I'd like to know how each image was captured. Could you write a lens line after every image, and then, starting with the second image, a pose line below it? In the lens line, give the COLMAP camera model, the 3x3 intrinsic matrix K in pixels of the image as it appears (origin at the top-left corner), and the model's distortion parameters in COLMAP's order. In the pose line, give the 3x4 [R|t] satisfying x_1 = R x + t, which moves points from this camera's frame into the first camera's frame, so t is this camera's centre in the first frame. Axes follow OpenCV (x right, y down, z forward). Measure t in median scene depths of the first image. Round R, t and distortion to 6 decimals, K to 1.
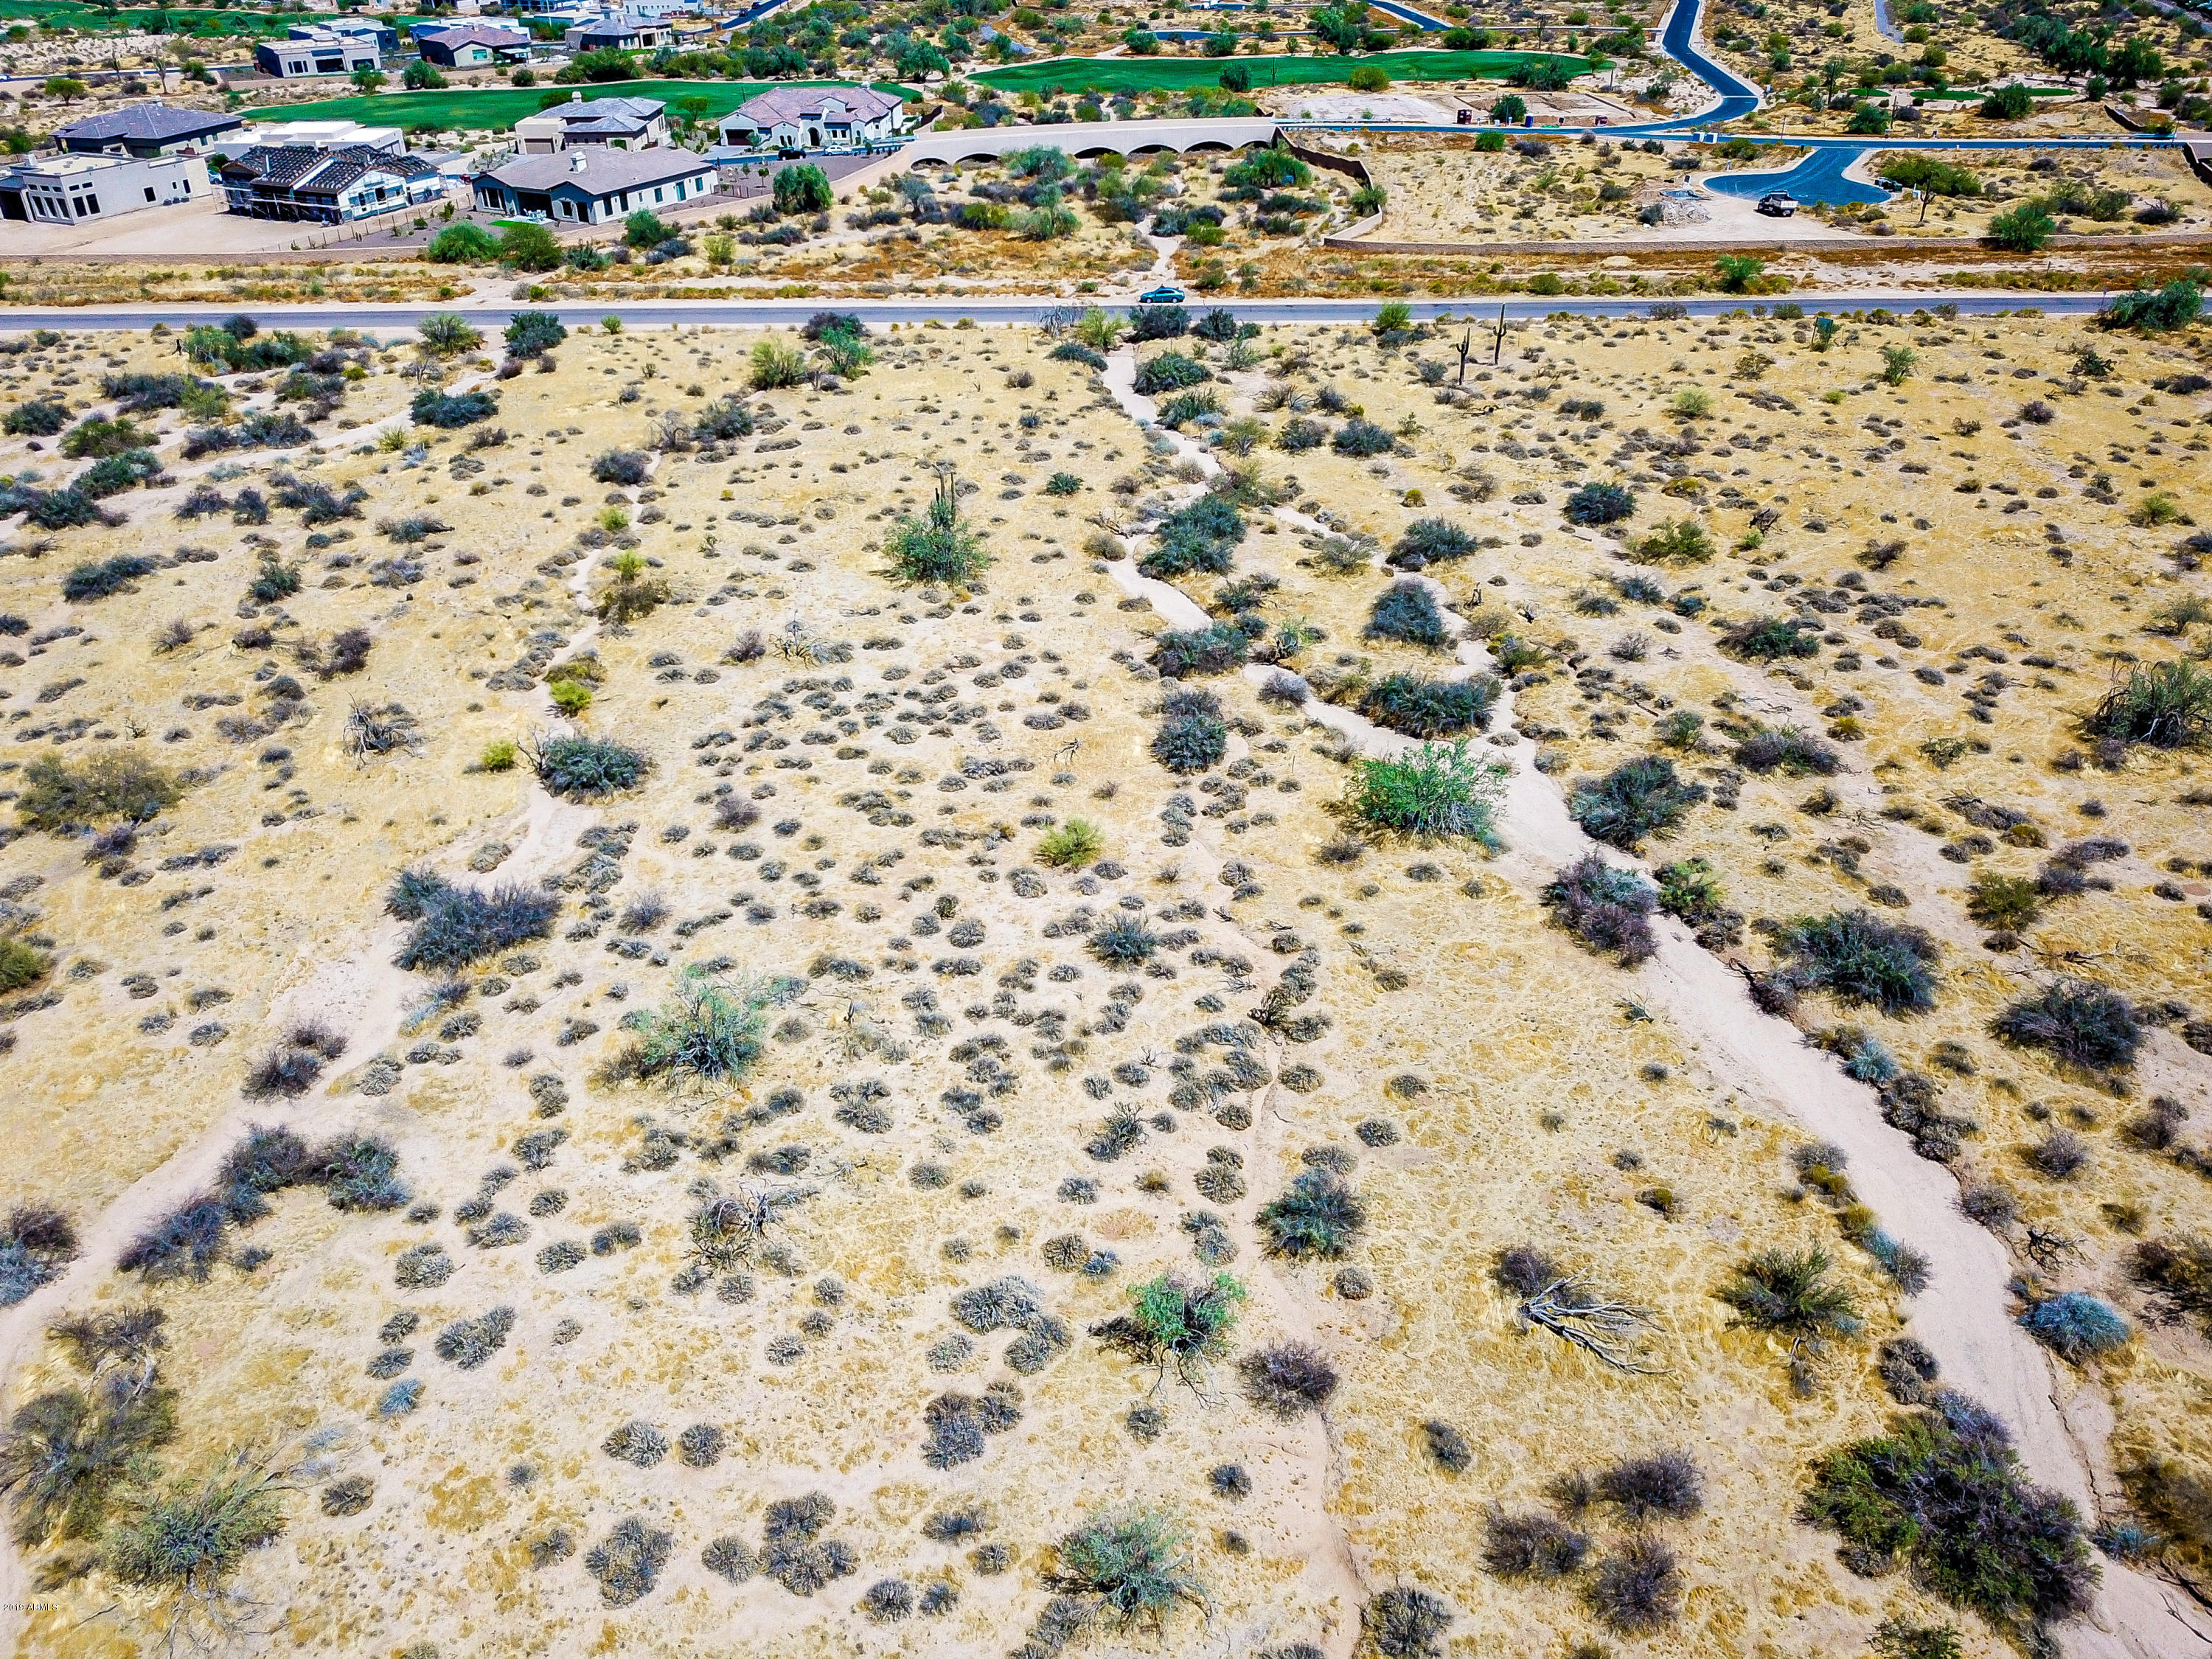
lens RADIAL K [[1719.2, 0, 1116.6], [0, 1719.2, 830.1], [0, 0, 1]] dist [0.002516, -0.000637]
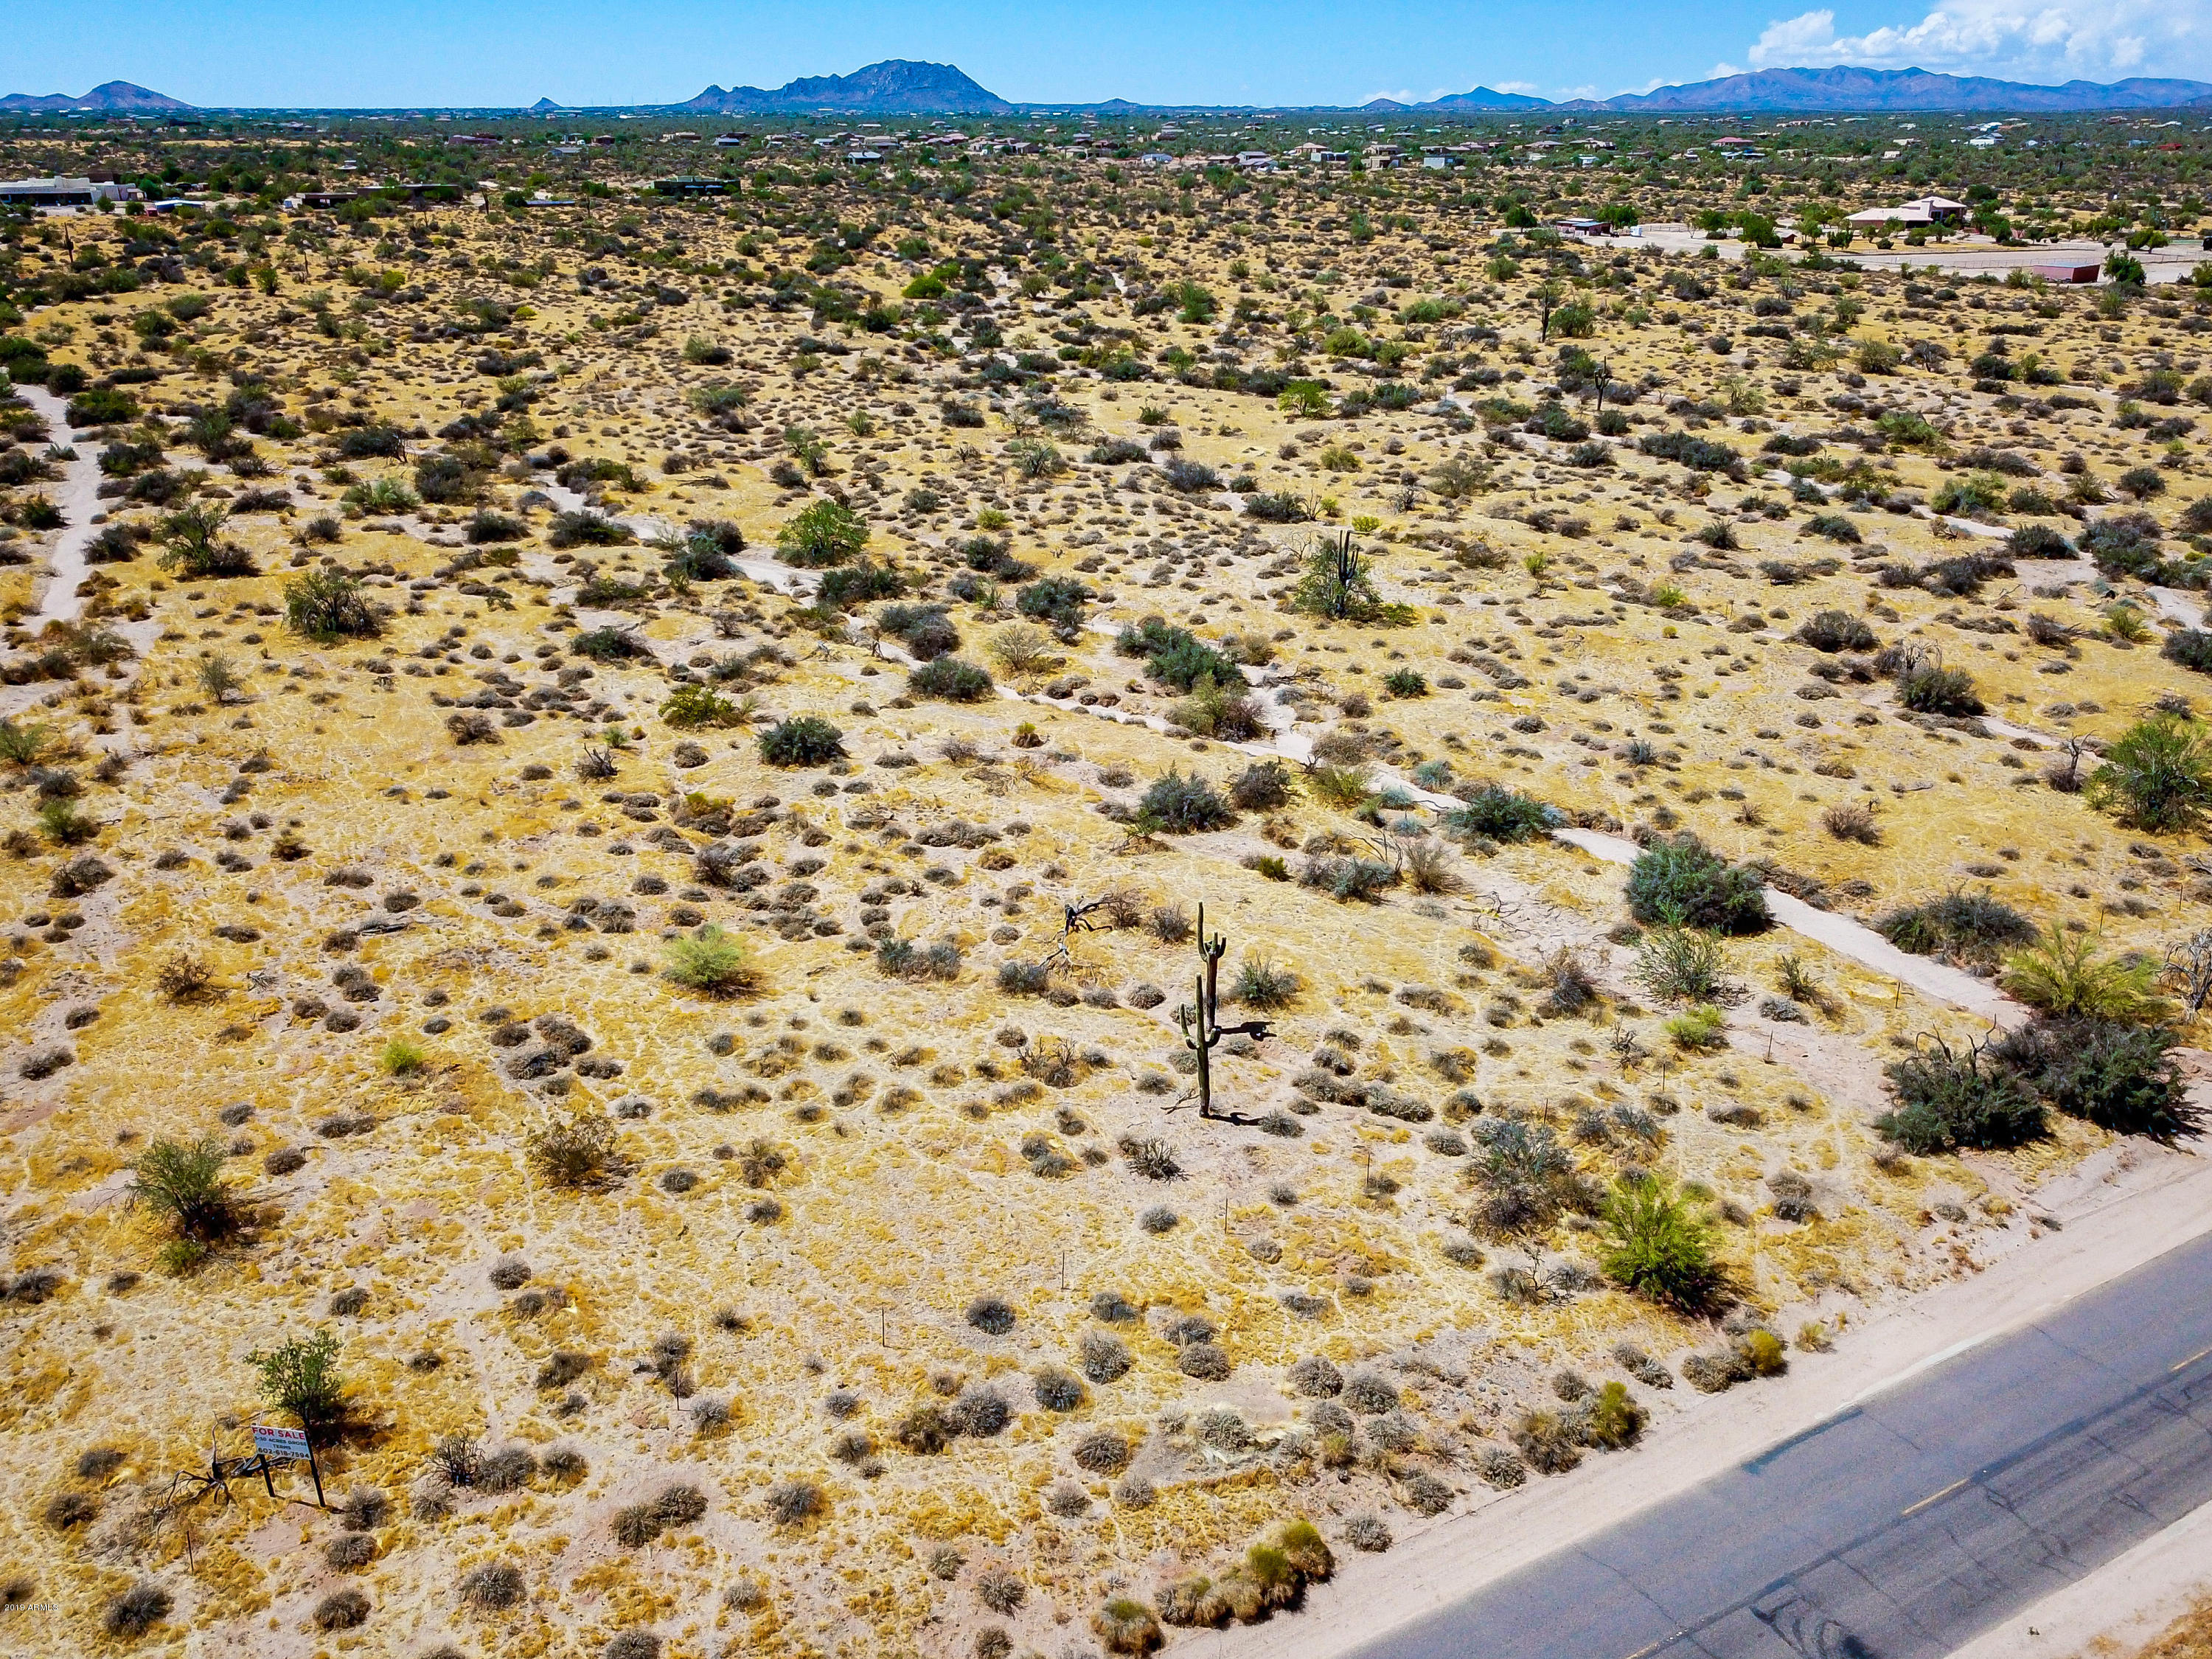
lens RADIAL K [[1729.5, 0, 1095.3], [0, 1729.5, 829.7], [0, 0, 1]] dist [0.000851, 0.005212]
pose [[-0.864621, 0.196305, -0.462488, 0.637130], [-0.244915, 0.639063, 0.729120, -0.920650], [0.438688, 0.743682, -0.504469, 1.754022]]
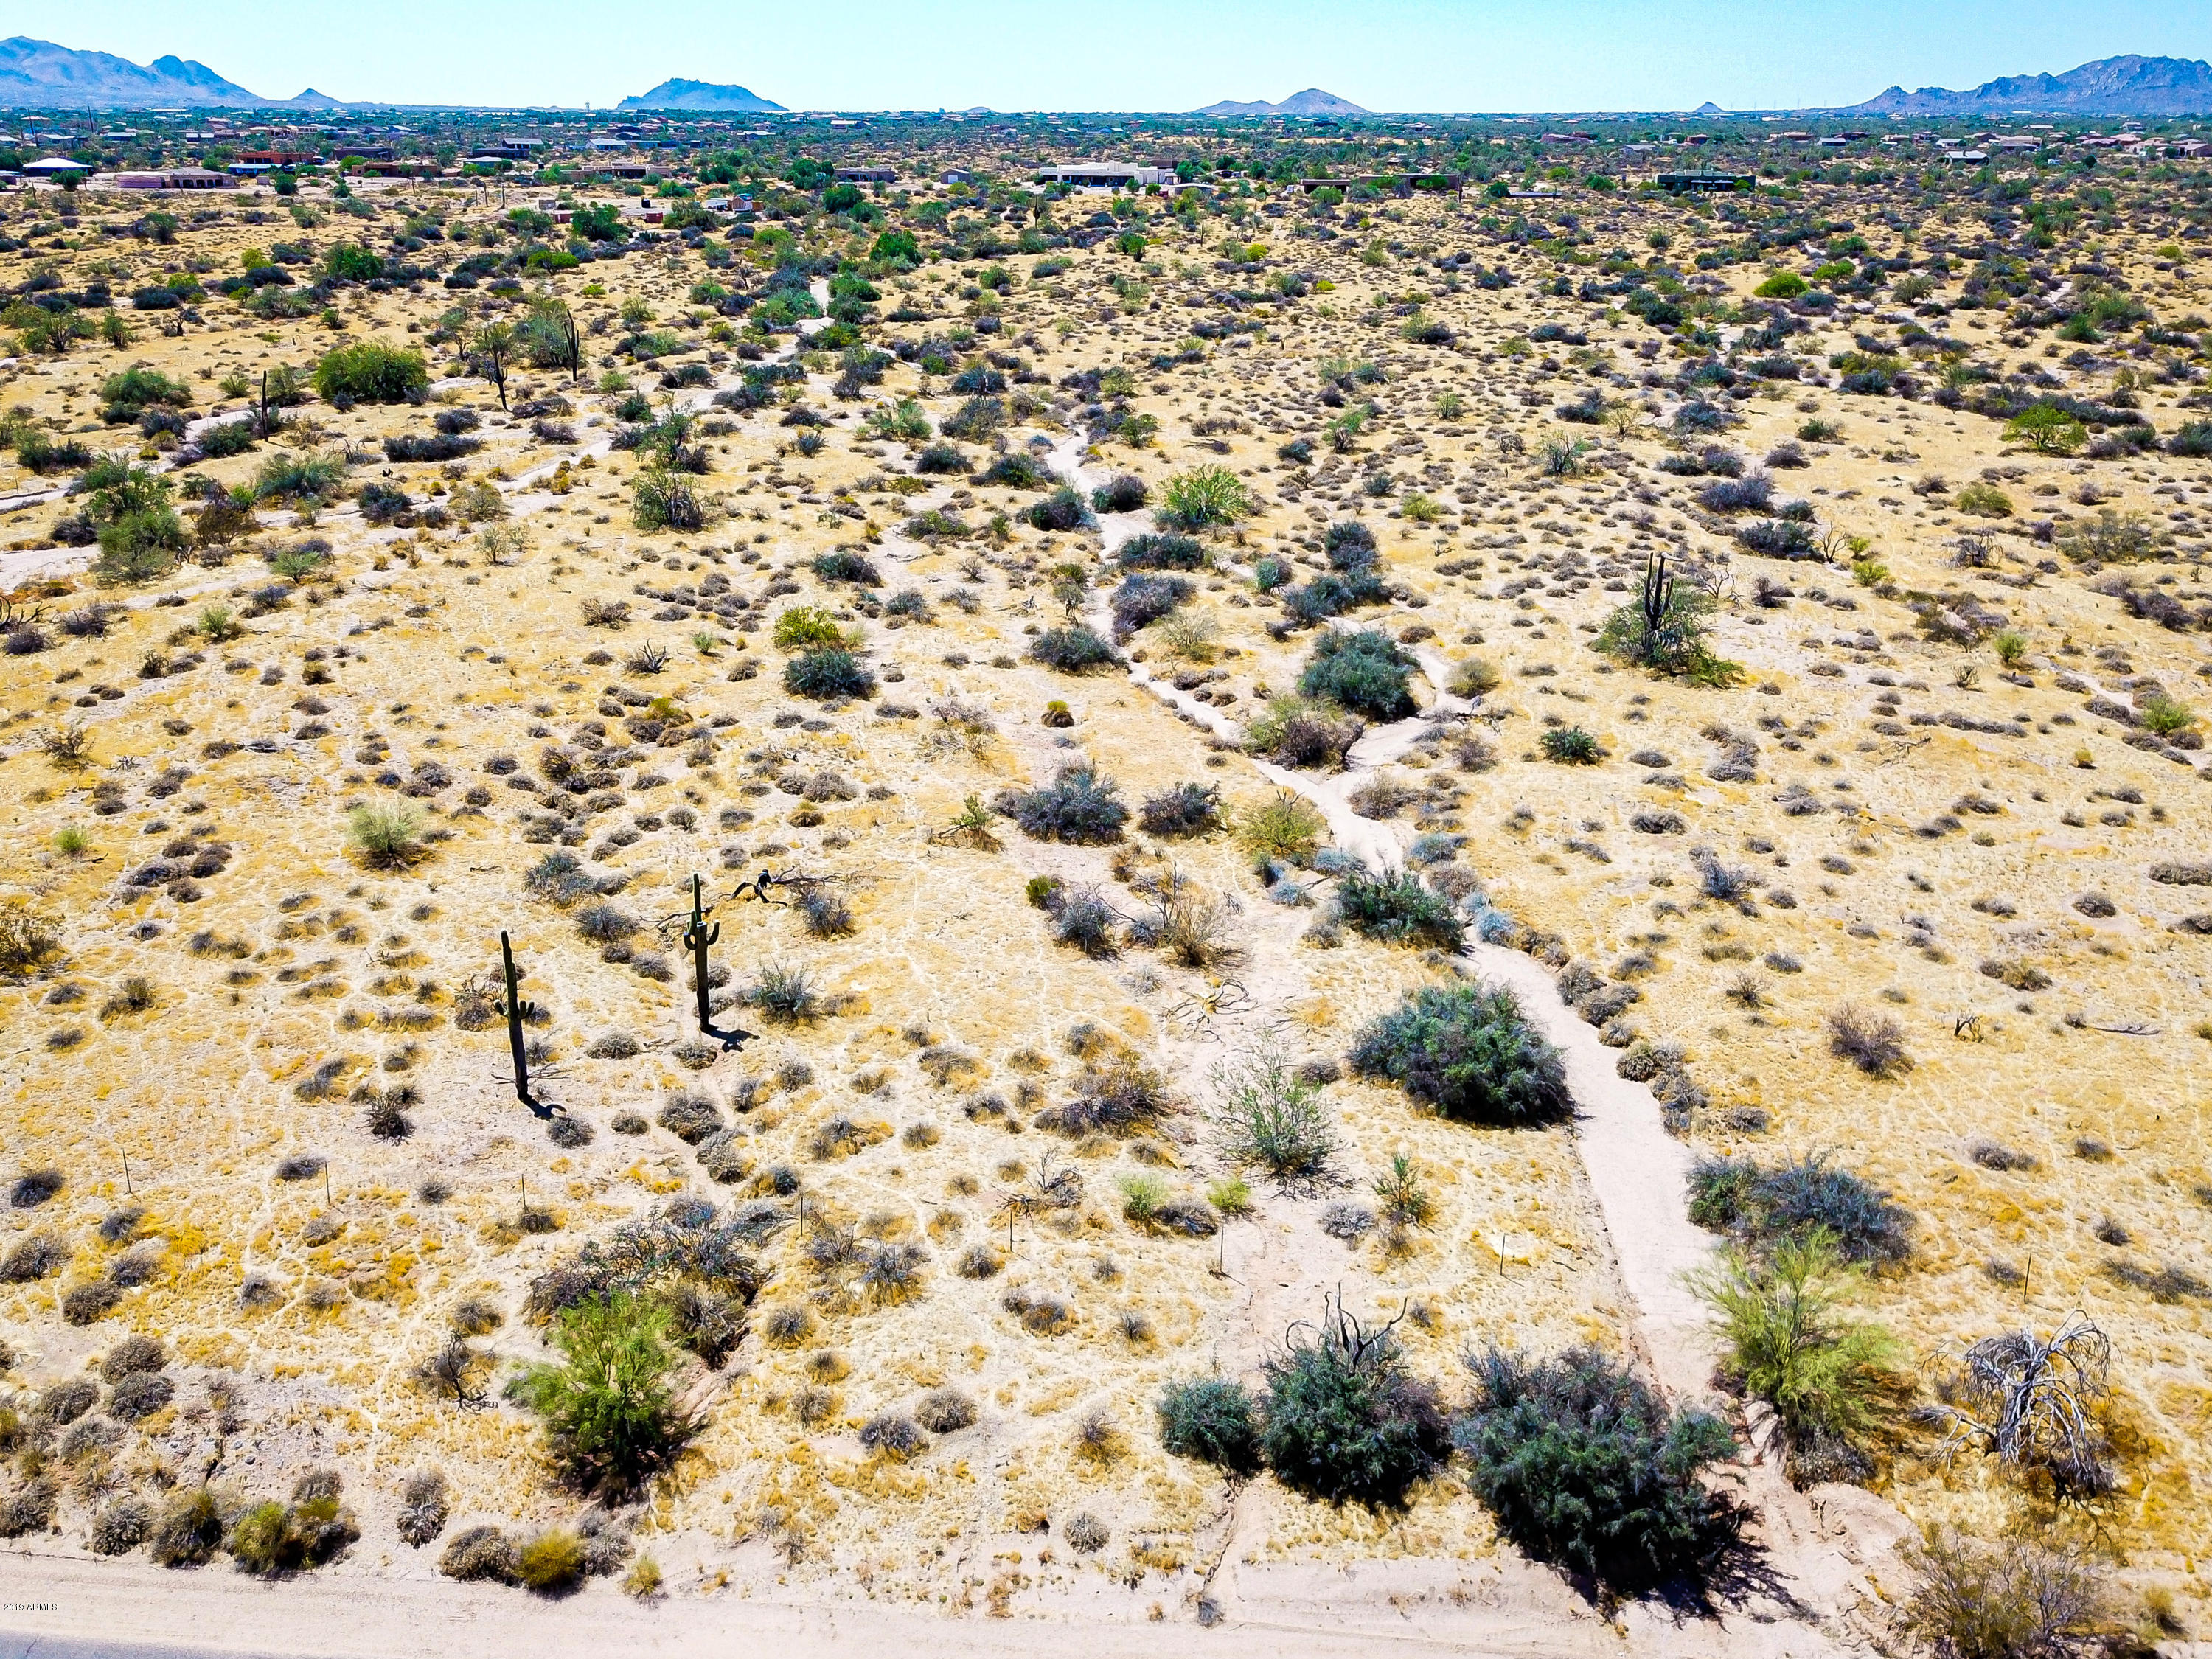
lens RADIAL K [[1797.7, 0, 1096.0], [0, 1797.7, 828.8], [0, 0, 1]] dist [0.000736, -0.002281]
pose [[-0.997676, -0.022006, 0.064488, 0.129162], [0.036440, 0.627396, 0.777847, -0.893680], [-0.057577, 0.778389, -0.625136, 1.809383]]
